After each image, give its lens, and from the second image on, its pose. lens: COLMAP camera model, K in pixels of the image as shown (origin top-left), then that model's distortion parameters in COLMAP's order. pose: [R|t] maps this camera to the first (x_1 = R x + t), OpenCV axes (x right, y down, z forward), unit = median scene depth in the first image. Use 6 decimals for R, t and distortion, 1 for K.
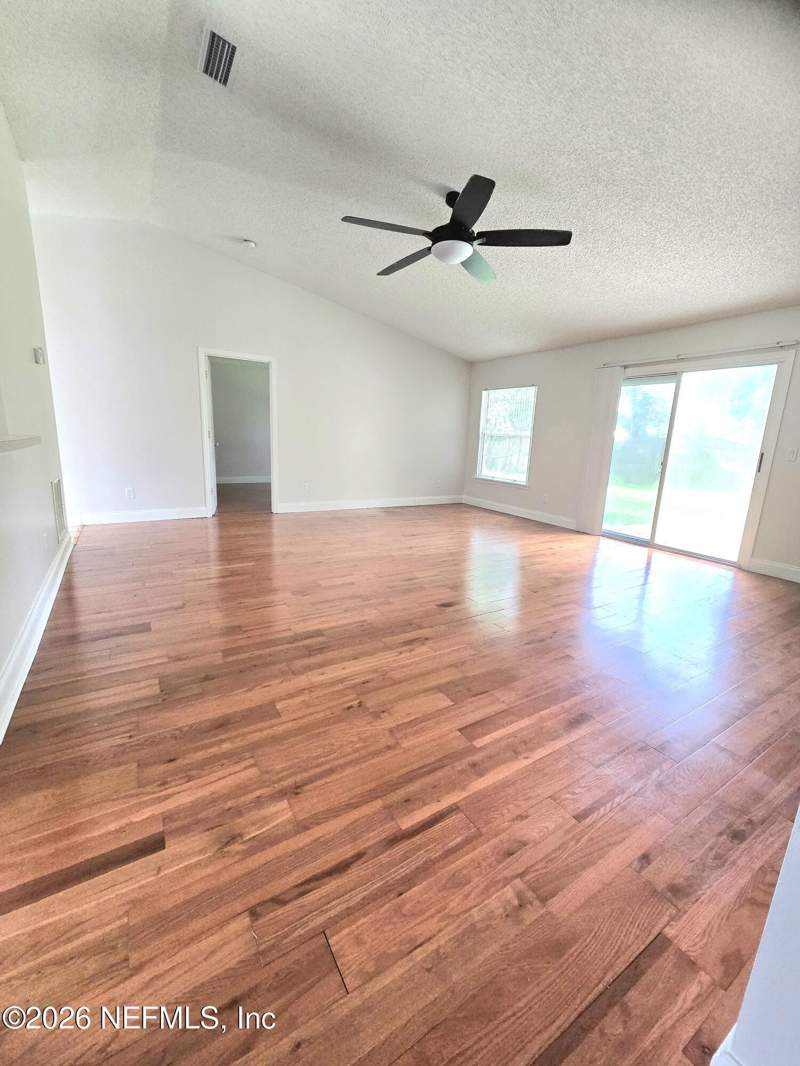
lens RADIAL K [[438.5, 0, 402.3], [0, 438.5, 532.4], [0, 0, 1]] dist [-0.003797, 0.000596]
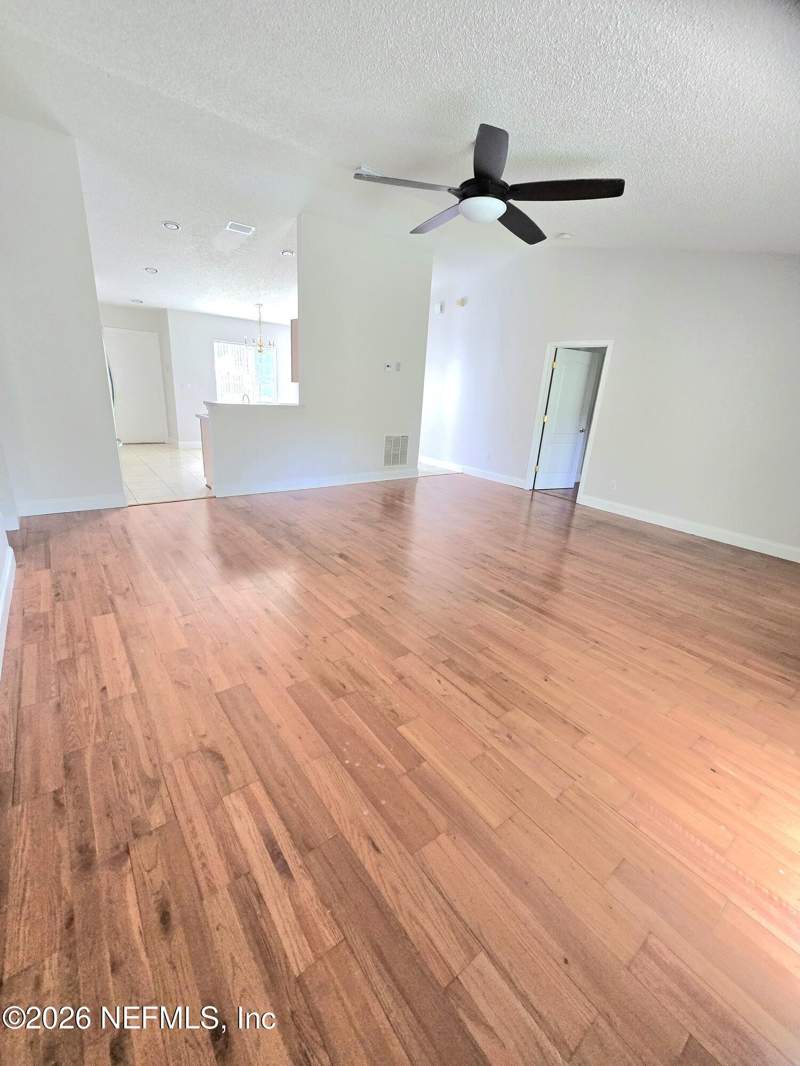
lens RADIAL K [[438.5, 0, 399.2], [0, 438.5, 534.1], [0, 0, 1]] dist [-0.003797, 0.000596]
pose [[0.098412, 0.284376, -0.953648, 1.505628], [-0.272331, 0.929415, 0.249047, -0.279257], [0.957158, 0.235199, 0.168910, 1.140432]]
